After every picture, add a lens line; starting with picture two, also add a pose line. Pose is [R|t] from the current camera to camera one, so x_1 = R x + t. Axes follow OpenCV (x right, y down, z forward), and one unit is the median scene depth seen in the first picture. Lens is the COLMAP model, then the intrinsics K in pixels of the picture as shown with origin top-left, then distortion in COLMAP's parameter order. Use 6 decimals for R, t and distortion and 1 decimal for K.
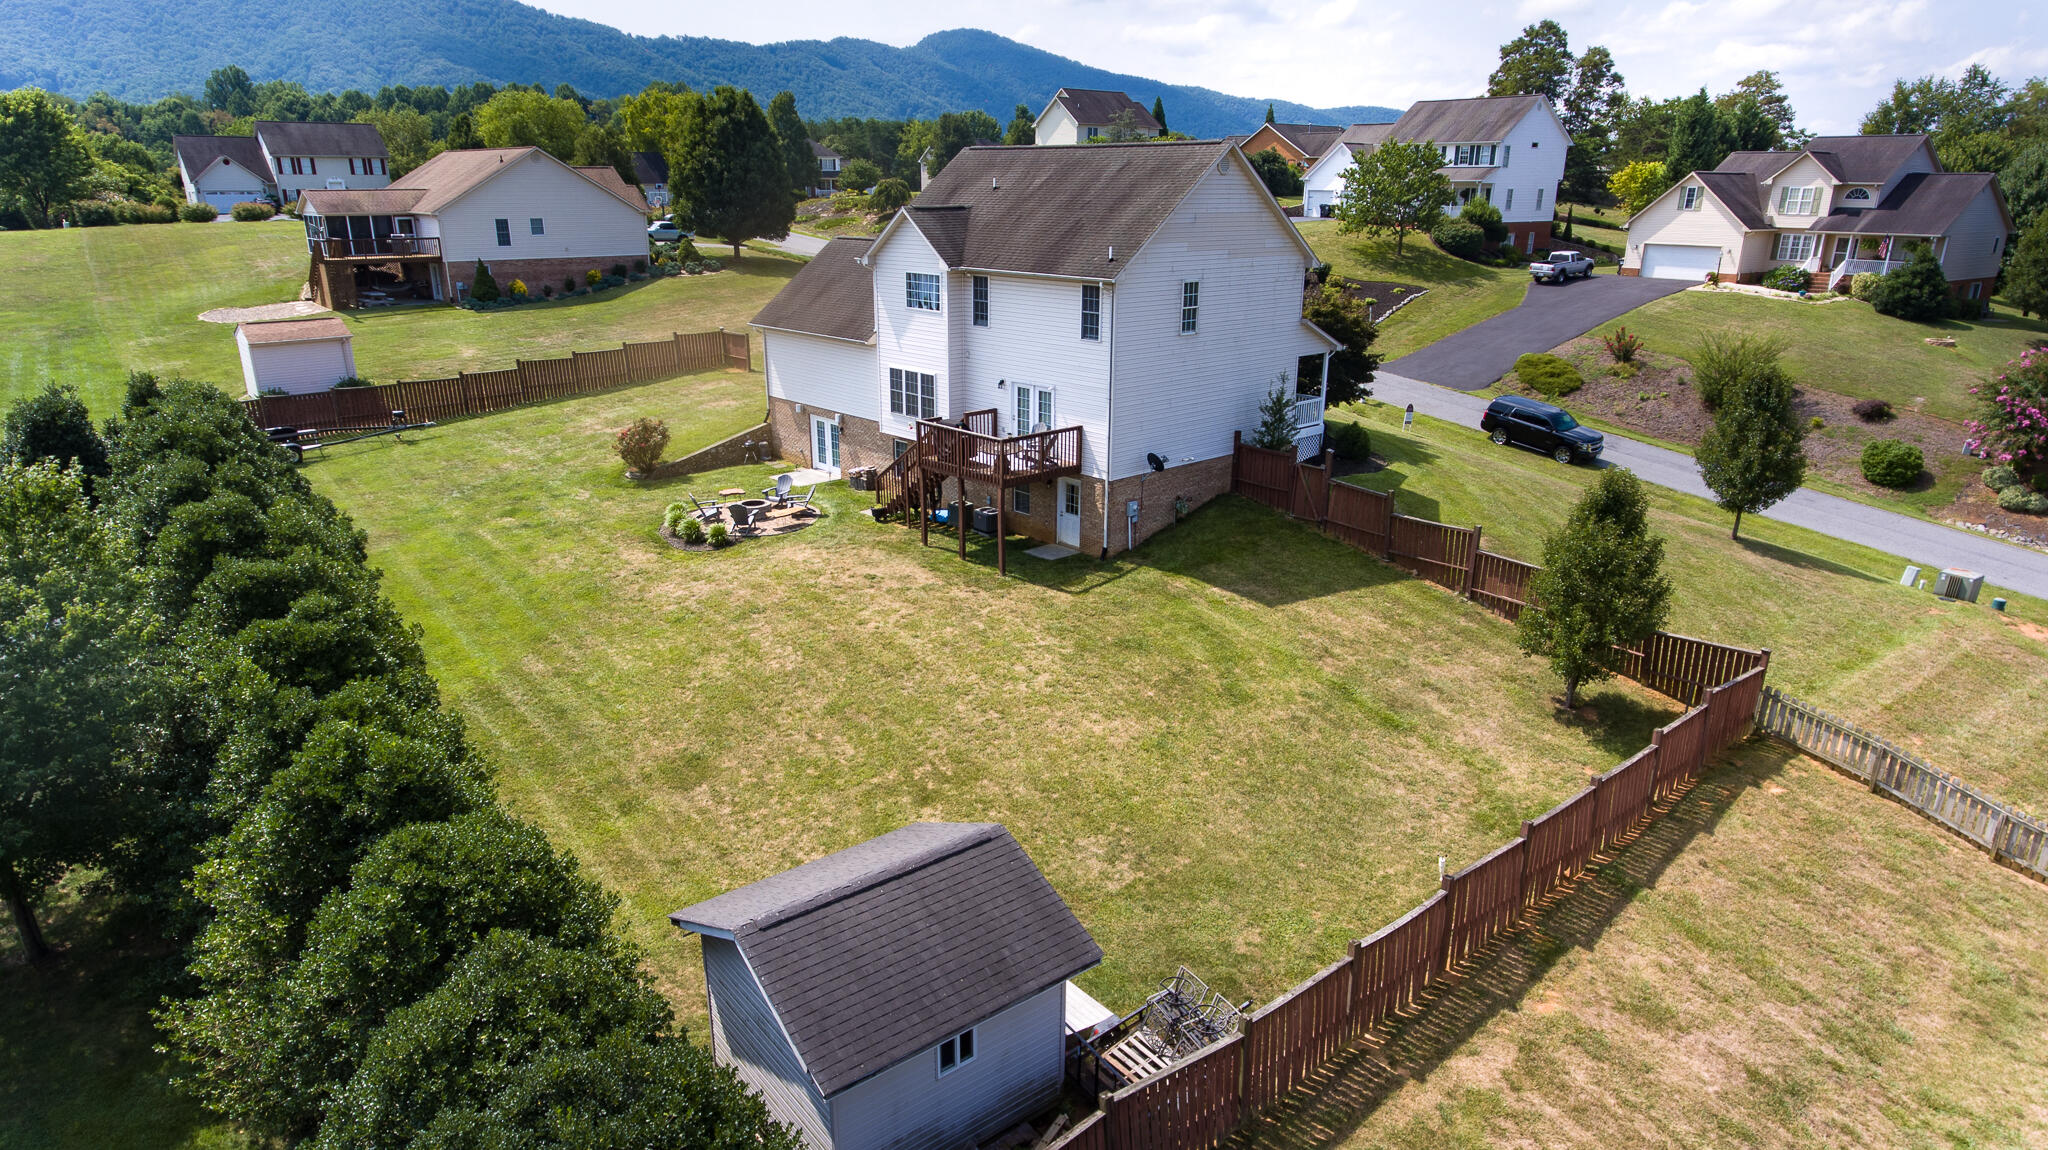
lens RADIAL K [[1198.6, 0, 1015.1], [0, 1198.6, 588.9], [0, 0, 1]] dist [0.000253, -0.000360]
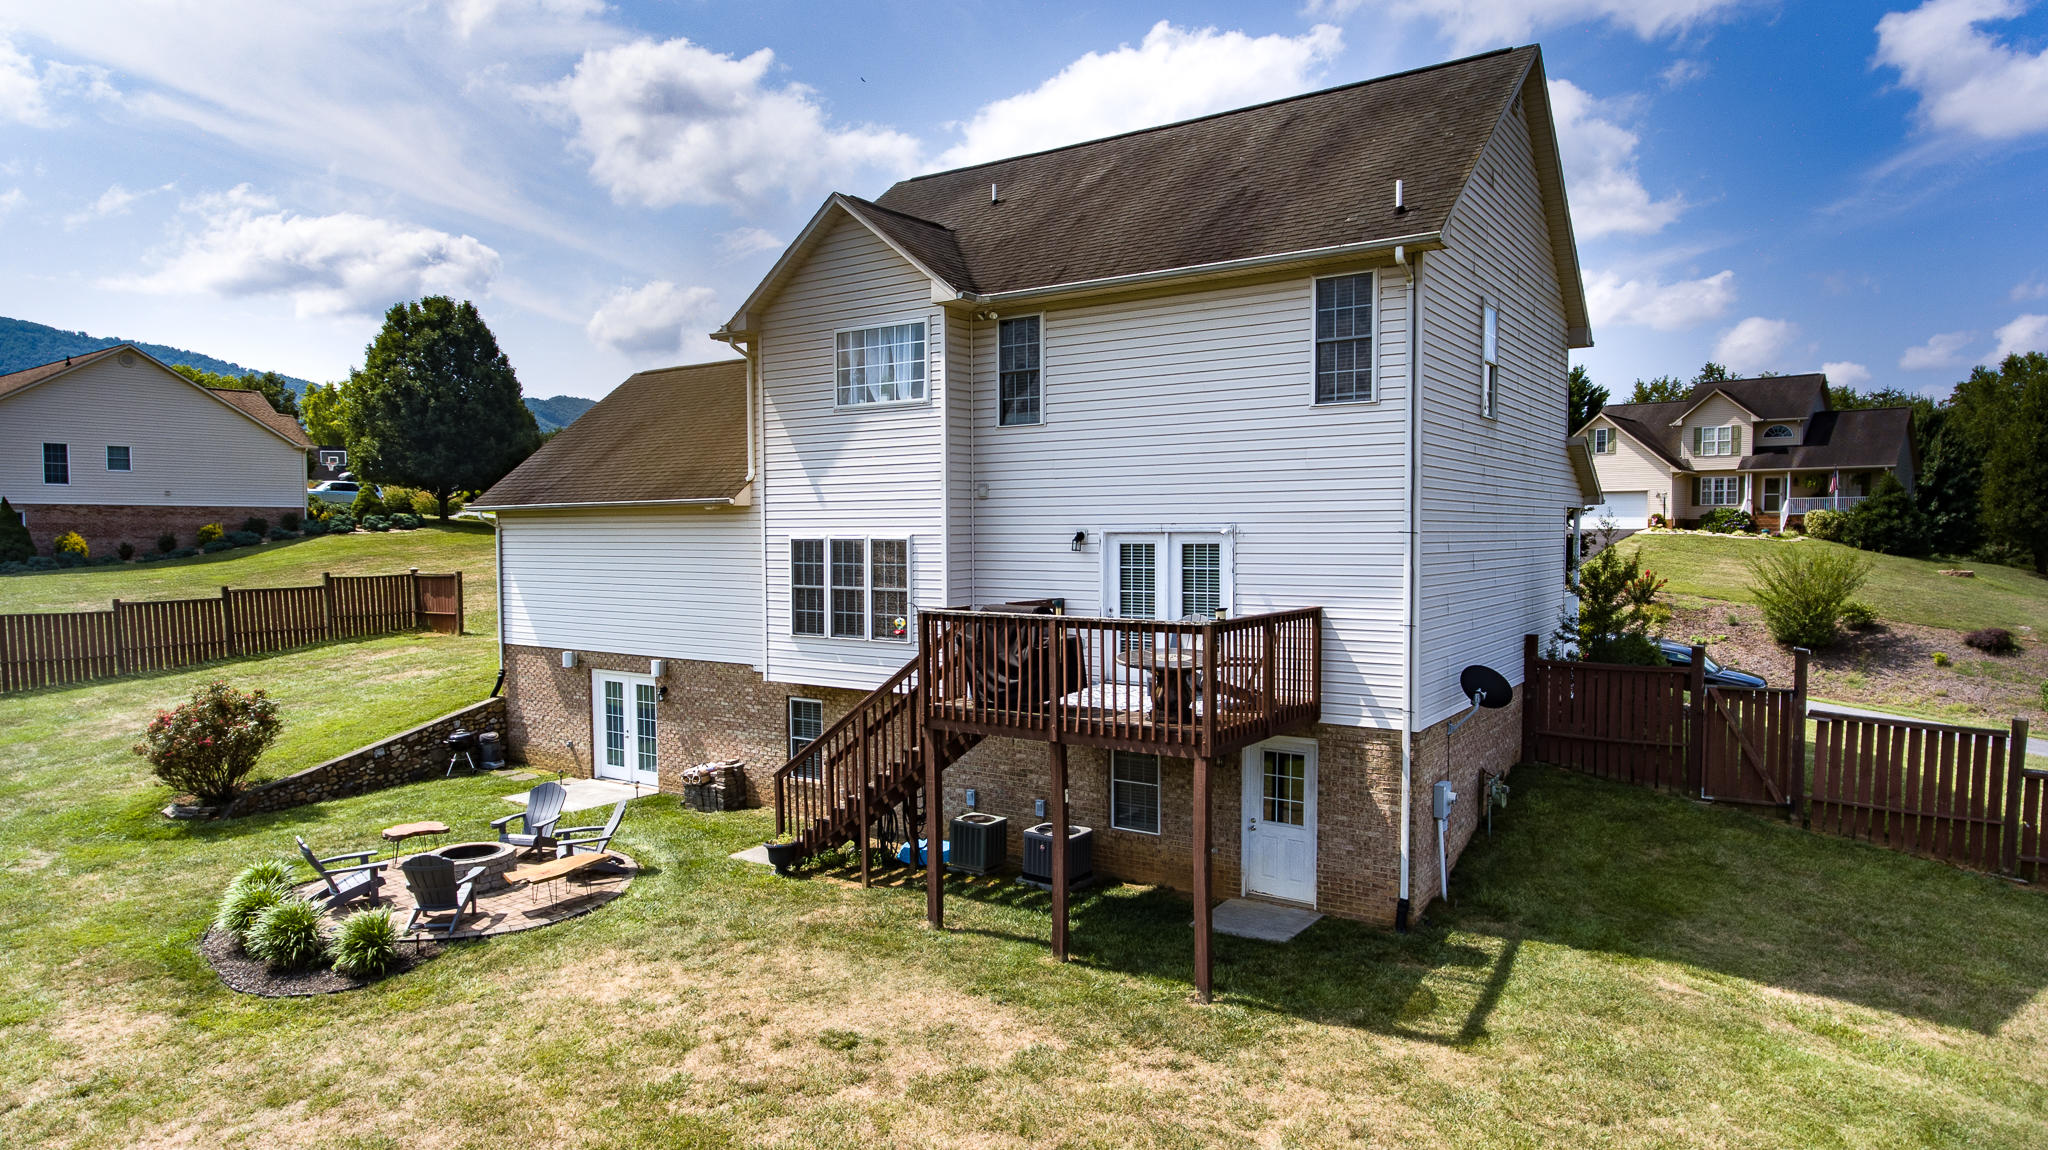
lens RADIAL K [[1198.6, 0, 1015.1], [0, 1198.6, 588.9], [0, 0, 1]] dist [0.000253, -0.000360]
pose [[0.973919, -0.018509, 0.226140, -0.137752], [0.079947, 0.960742, -0.265674, -0.036656], [-0.212345, 0.276825, 0.937165, 0.593472]]
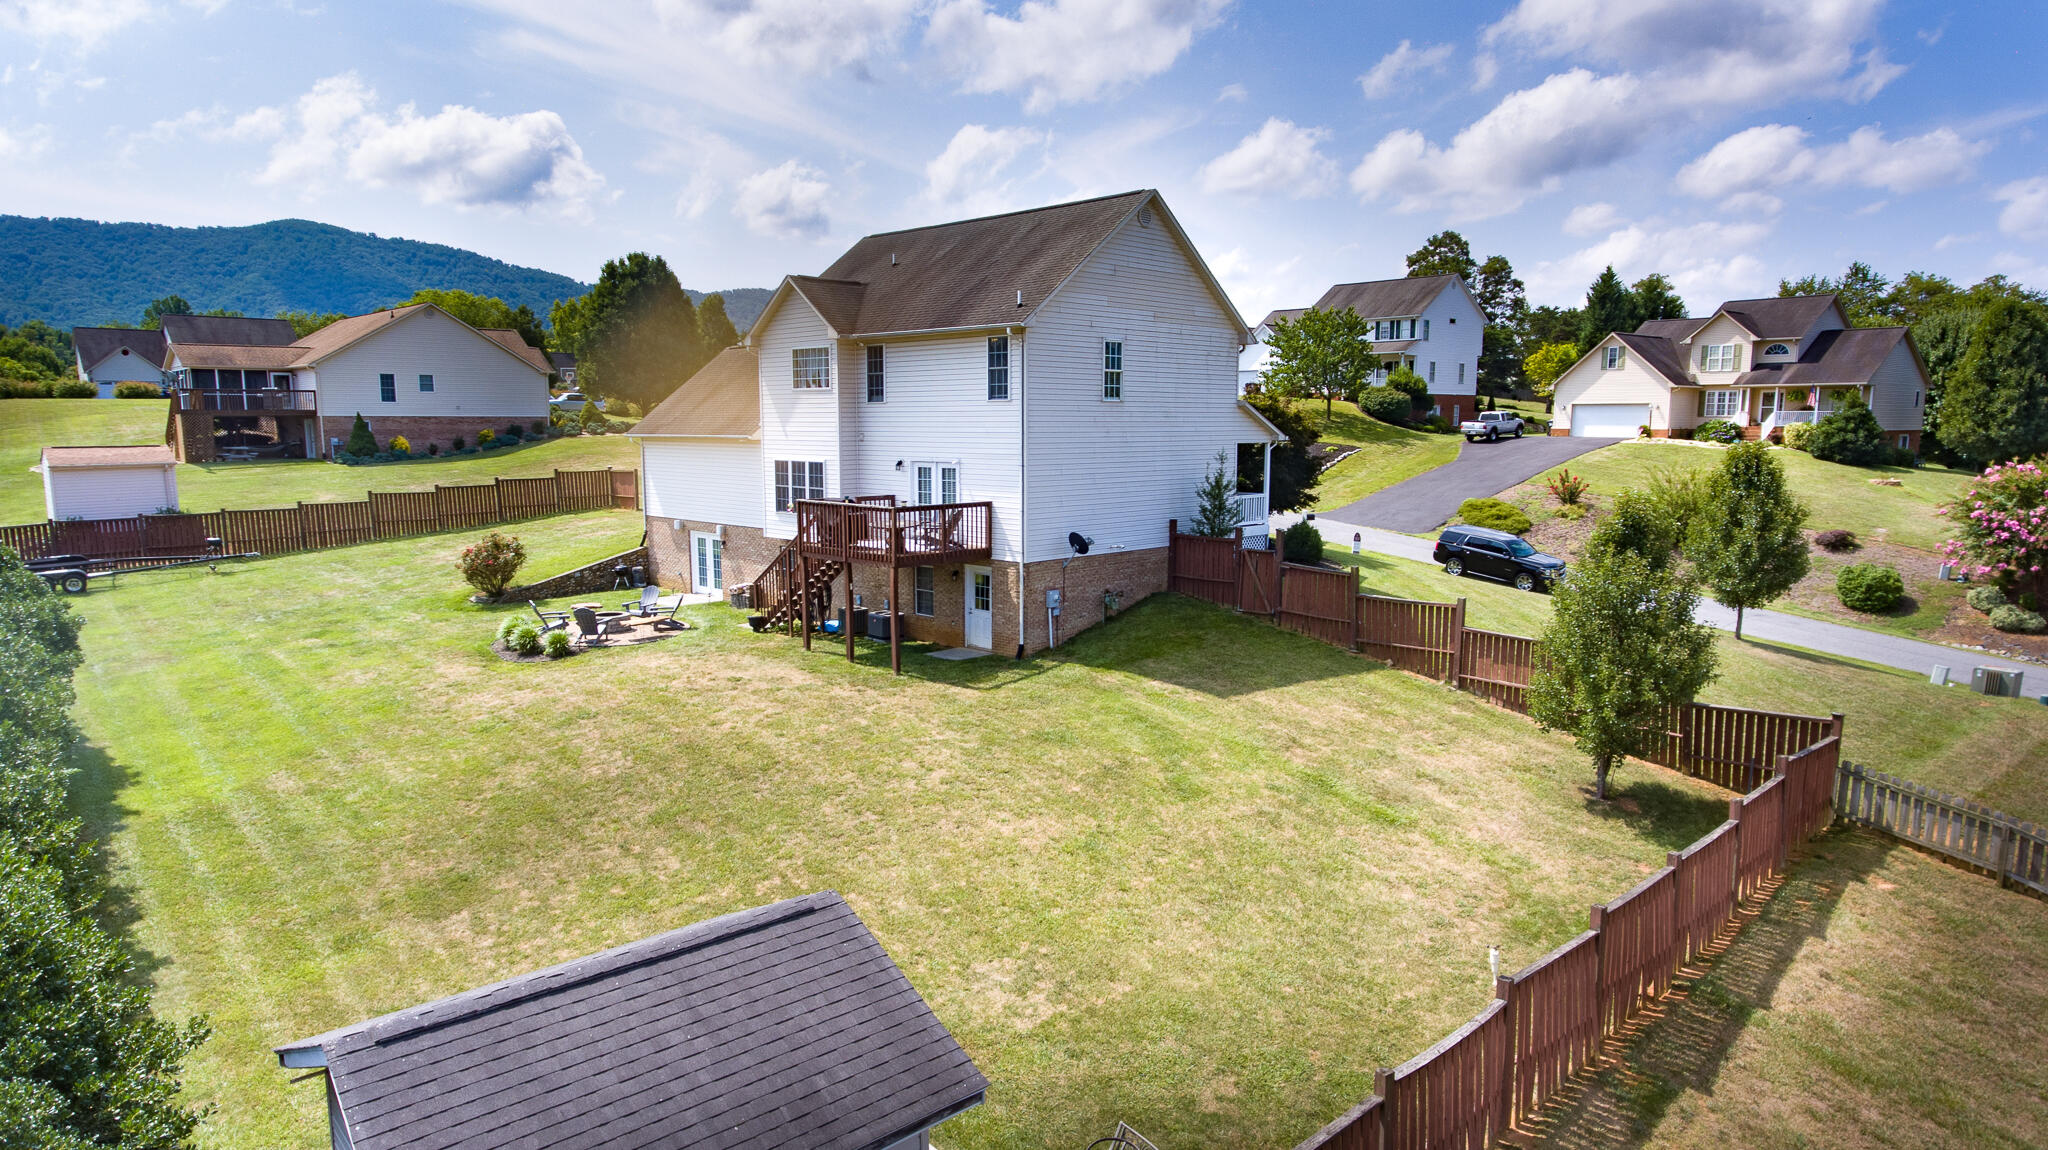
lens RADIAL K [[1198.6, 0, 1015.1], [0, 1198.6, 588.9], [0, 0, 1]] dist [0.000253, -0.000360]
pose [[0.998639, -0.009780, 0.051220, 0.026964], [0.019075, 0.982688, -0.184284, 0.078289], [-0.048532, 0.185010, 0.981538, 0.165215]]
